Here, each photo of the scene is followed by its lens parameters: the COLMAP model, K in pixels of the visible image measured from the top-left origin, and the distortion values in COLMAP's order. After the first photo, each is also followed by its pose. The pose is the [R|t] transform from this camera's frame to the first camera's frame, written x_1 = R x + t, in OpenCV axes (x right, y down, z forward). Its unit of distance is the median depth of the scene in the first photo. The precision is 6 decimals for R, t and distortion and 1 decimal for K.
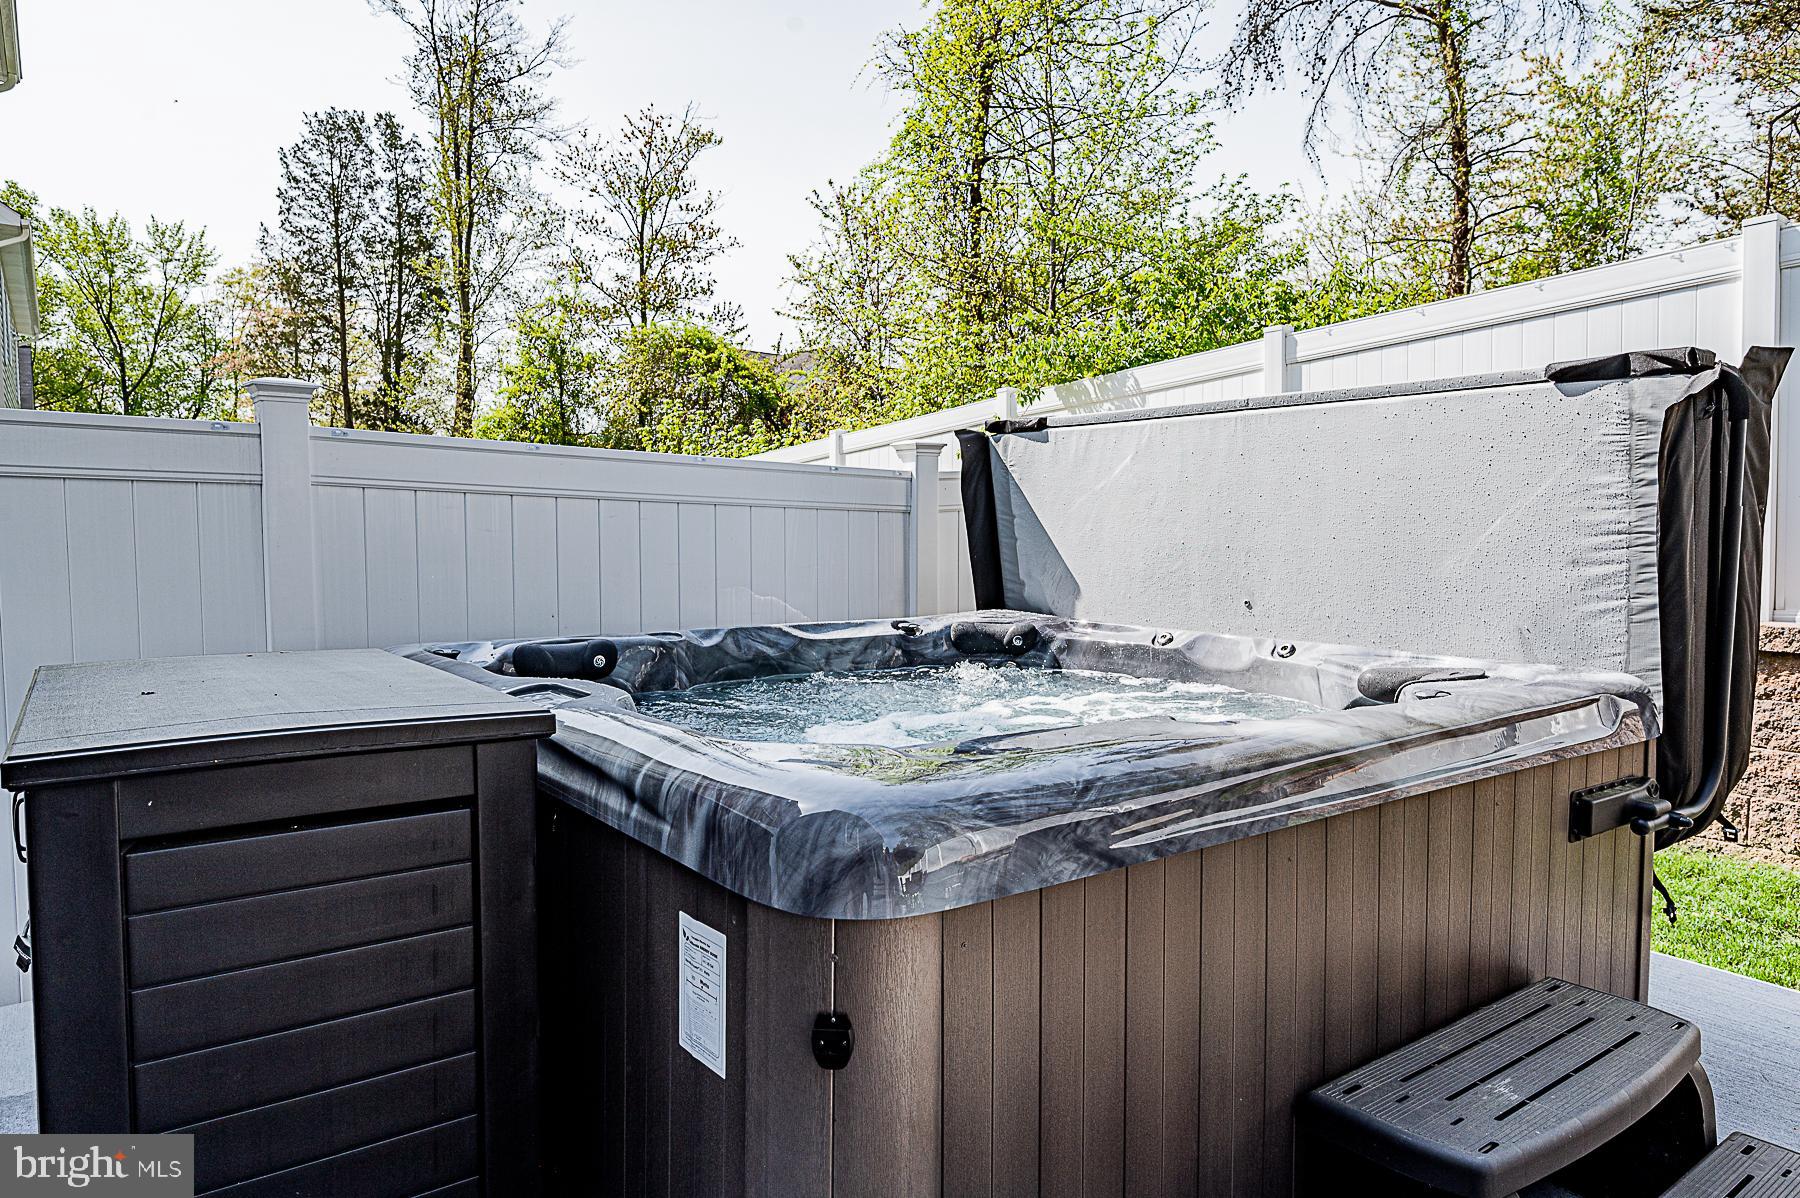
lens RADIAL K [[1127.6, 0, 897.0], [0, 1127.6, 607.5], [0, 0, 1]] dist [-0.000887, 0.000711]
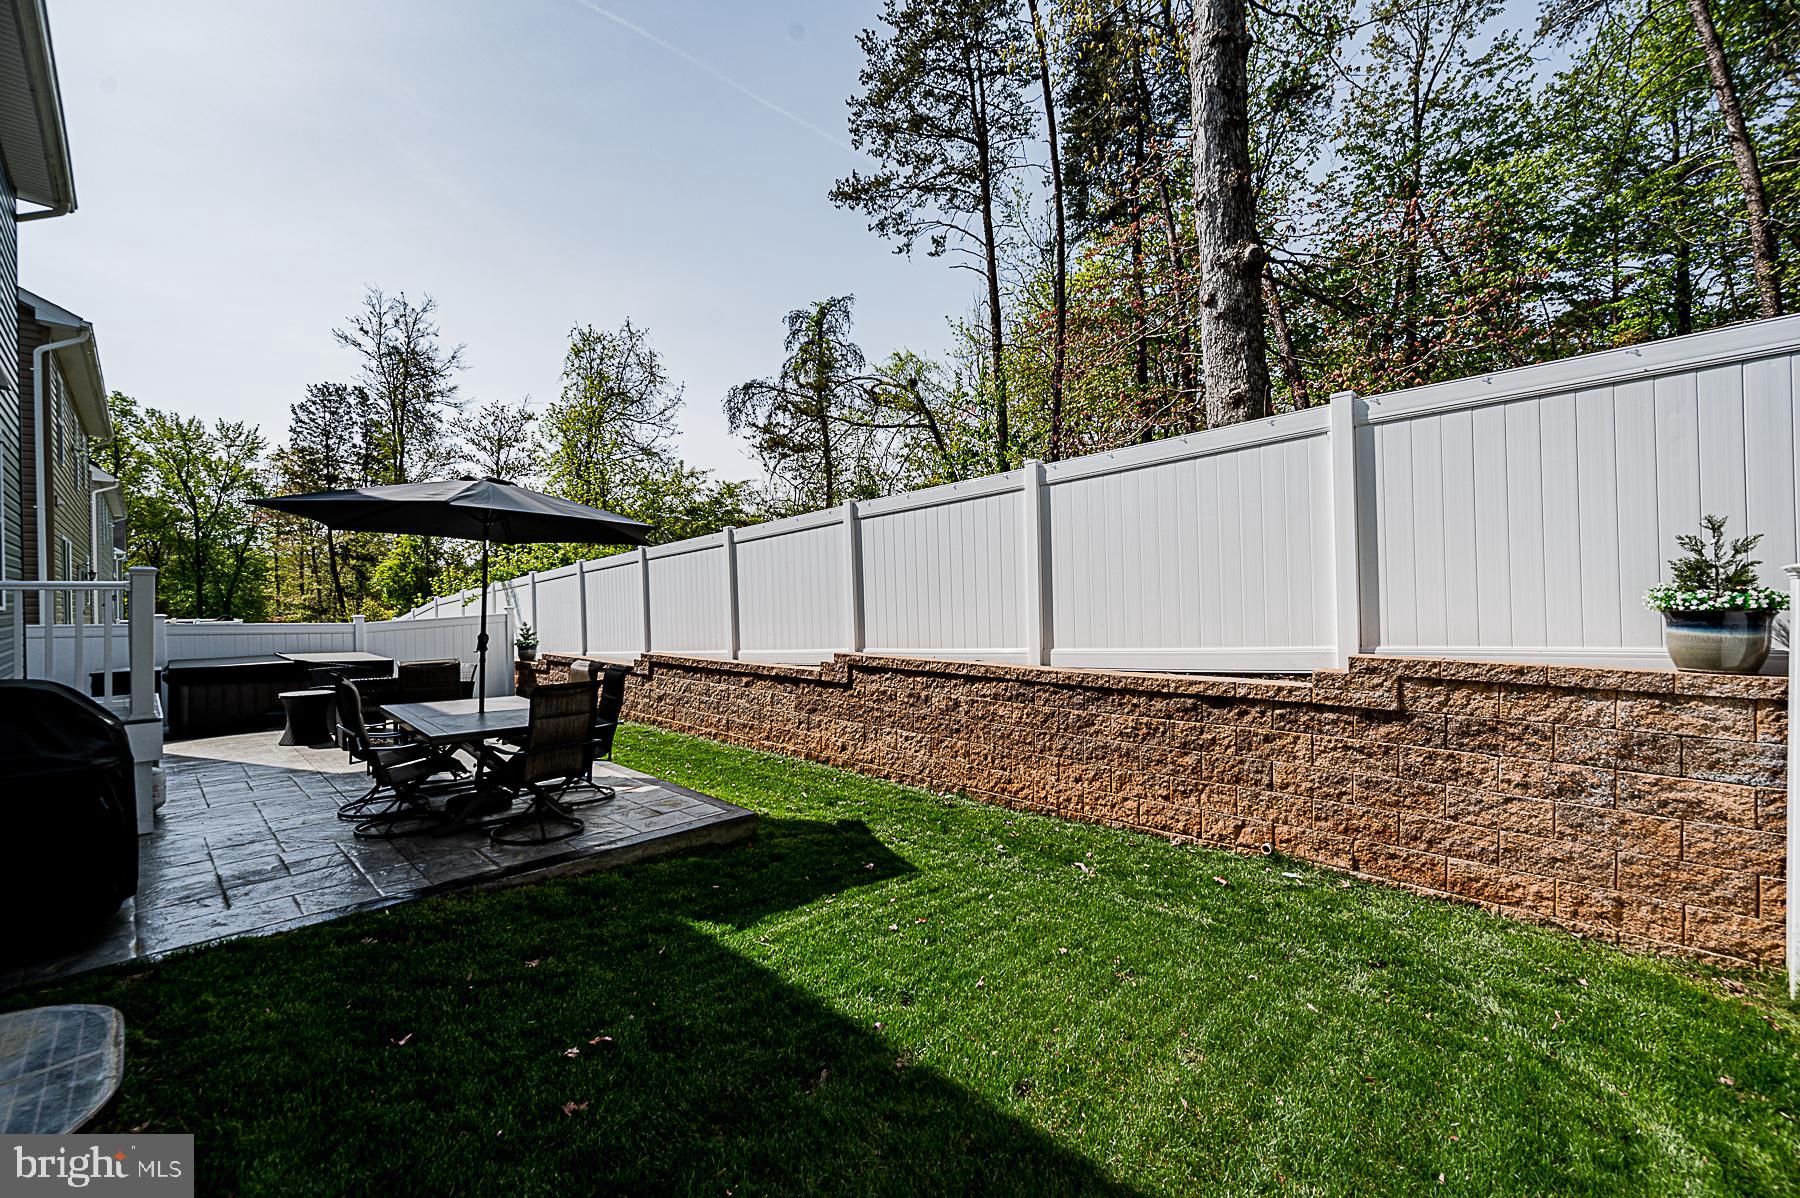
lens RADIAL K [[708.9, 0, 896.6], [0, 708.9, 609.4], [0, 0, 1]] dist [-0.000698, 0.000122]
pose [[0.985048, -0.012989, 0.171792, 0.218275], [0.023363, 0.998014, -0.058504, 0.003935], [-0.170691, 0.061643, 0.983394, -0.268829]]
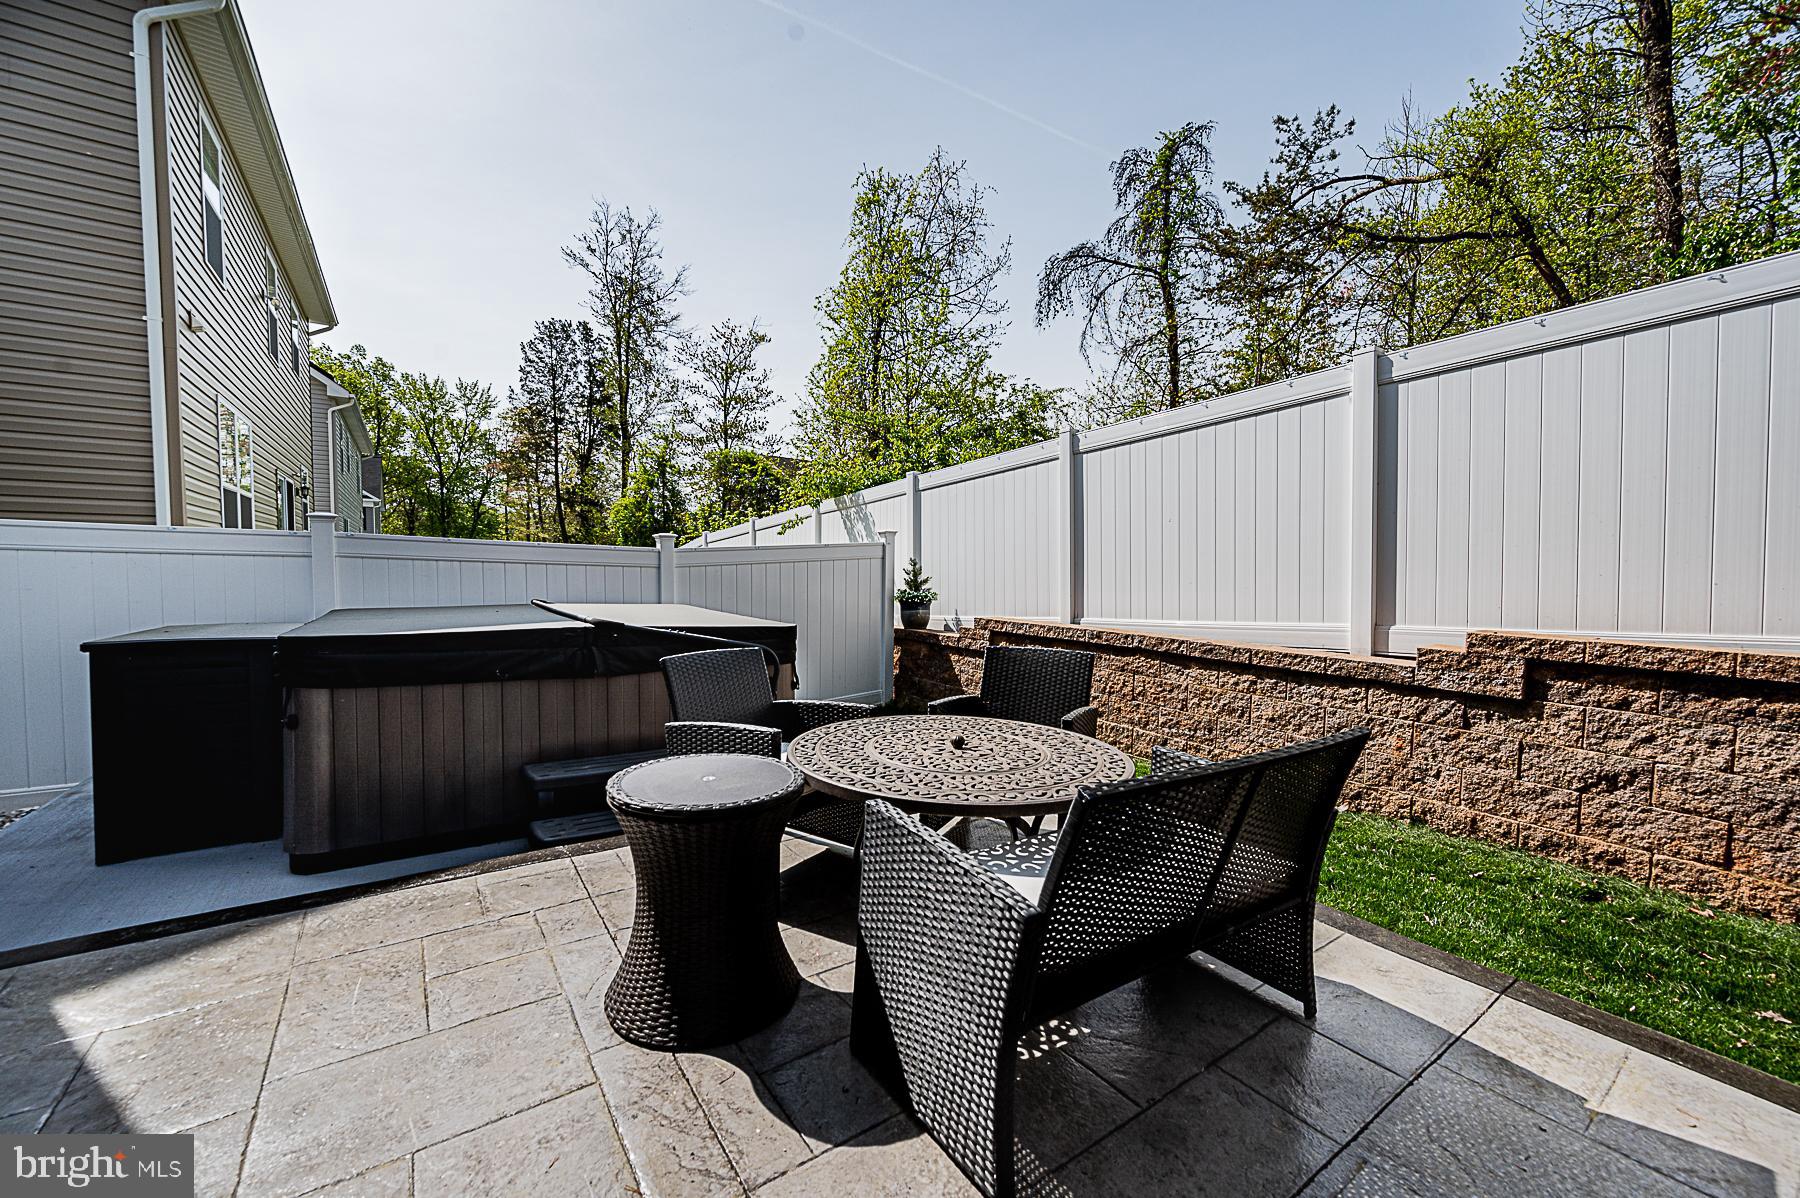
lens RADIAL K [[709.7, 0, 901.7], [0, 709.7, 605.9], [0, 0, 1]] dist [0.001528, 0.000034]
pose [[0.999293, 0.010251, -0.036183, 0.075555], [-0.010850, 0.999807, -0.016388, 0.000865], [0.036008, 0.016769, 0.999211, -0.046404]]
